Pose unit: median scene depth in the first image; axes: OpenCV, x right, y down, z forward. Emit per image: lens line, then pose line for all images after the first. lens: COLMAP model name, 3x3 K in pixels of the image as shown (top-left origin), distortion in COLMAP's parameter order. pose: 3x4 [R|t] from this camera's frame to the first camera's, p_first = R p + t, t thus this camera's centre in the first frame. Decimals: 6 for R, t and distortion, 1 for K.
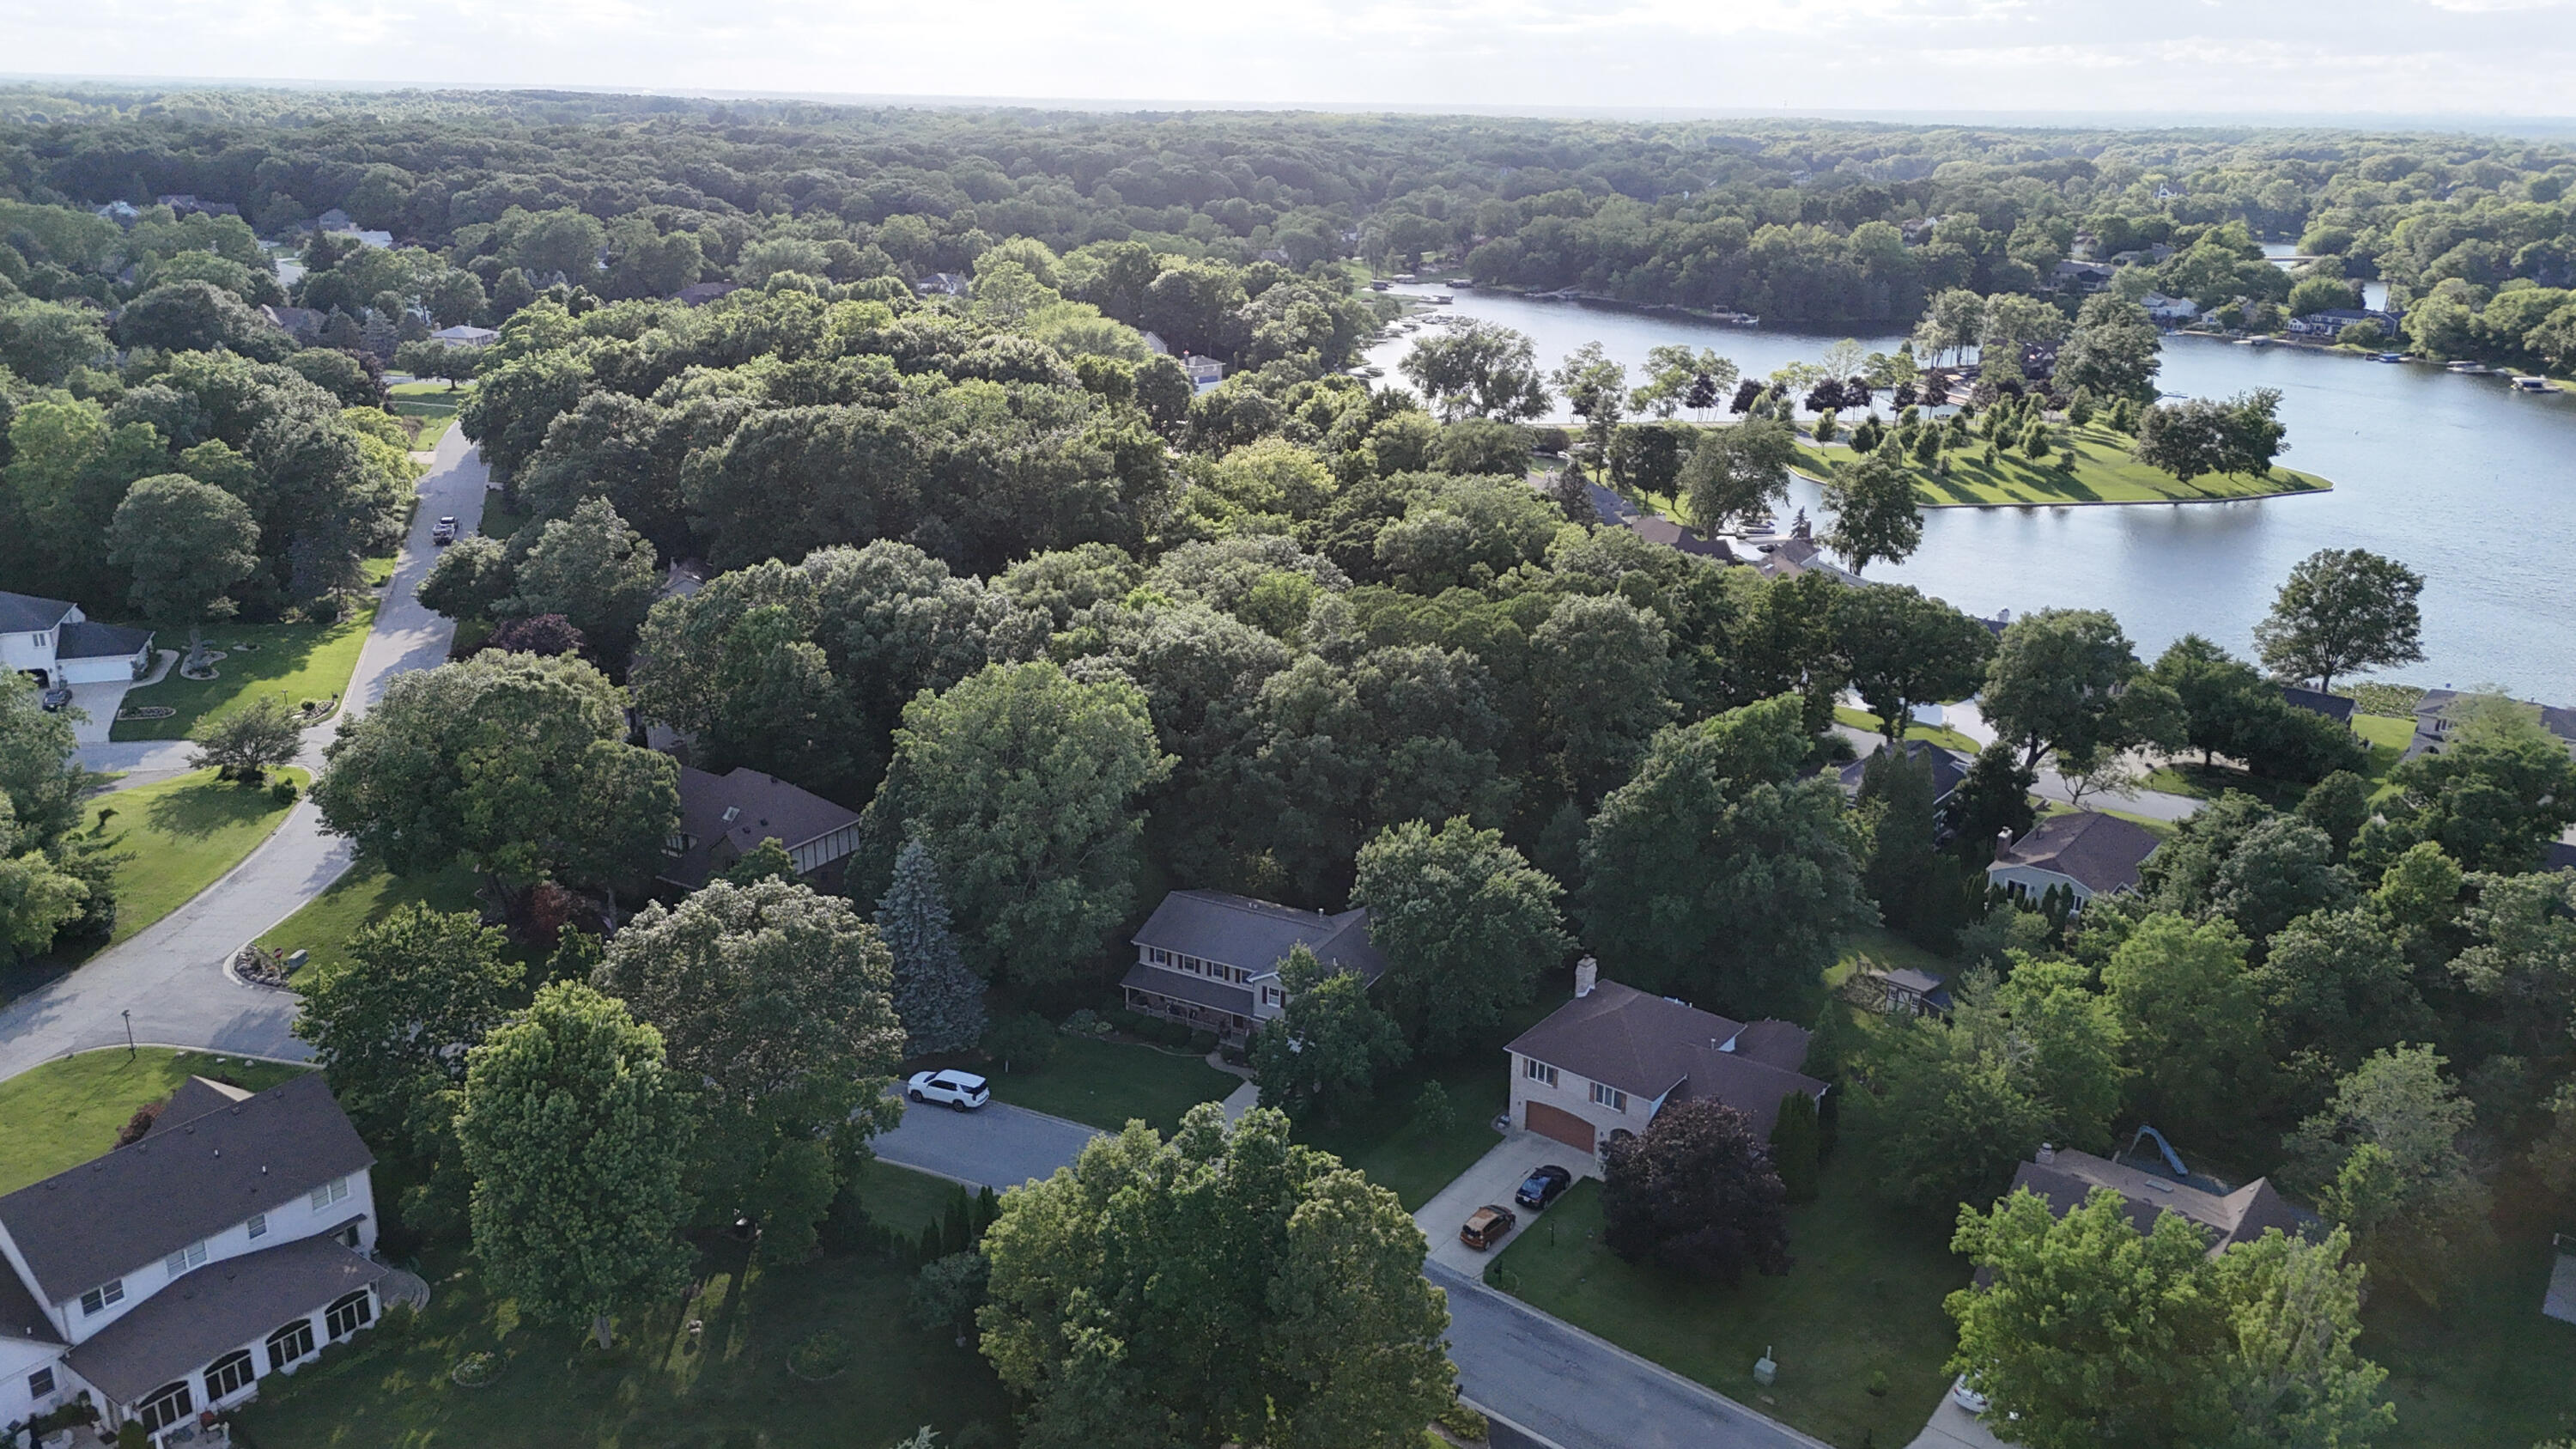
lens RADIAL K [[1877.5, 0, 1289.4], [0, 1877.5, 766.0], [0, 0, 1]] dist [0.061371, -0.071108]
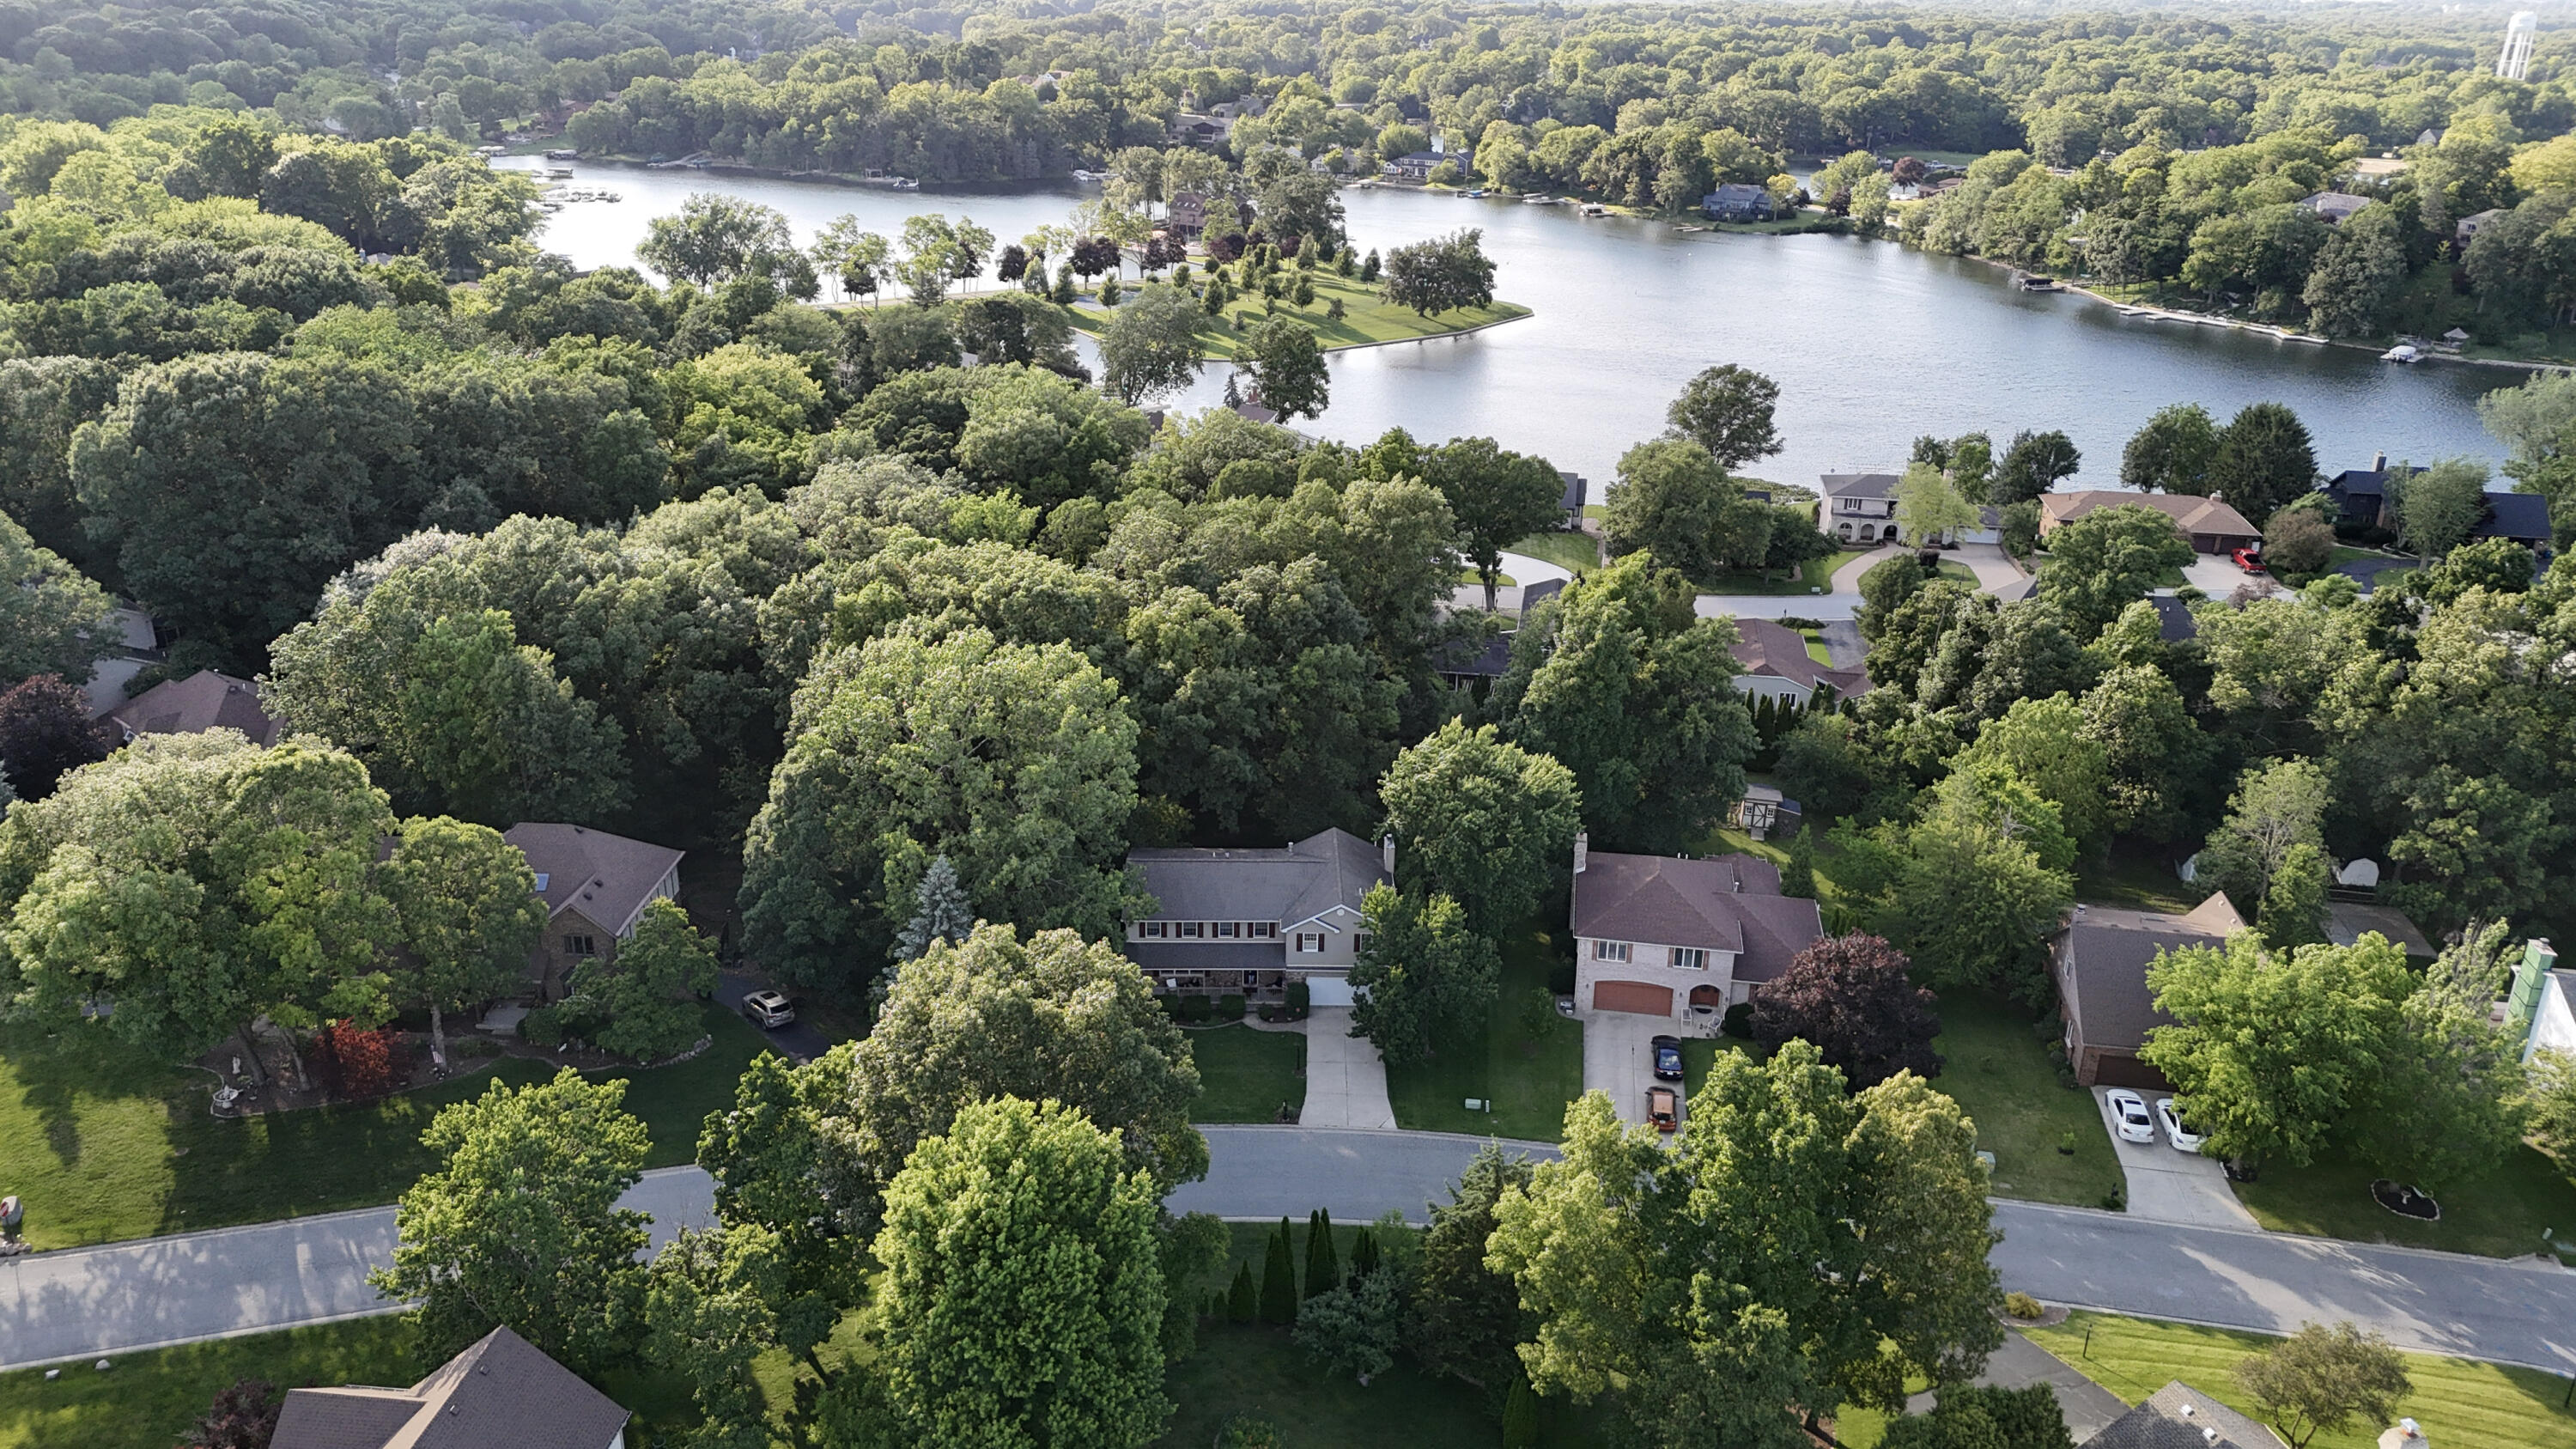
lens RADIAL K [[1877.5, 0, 1289.4], [0, 1877.5, 766.0], [0, 0, 1]] dist [0.061371, -0.071108]
pose [[0.870138, -0.188408, 0.455370, -0.117429], [0.156549, 0.981847, 0.107096, -0.018284], [-0.467282, -0.021901, 0.883837, 0.046314]]
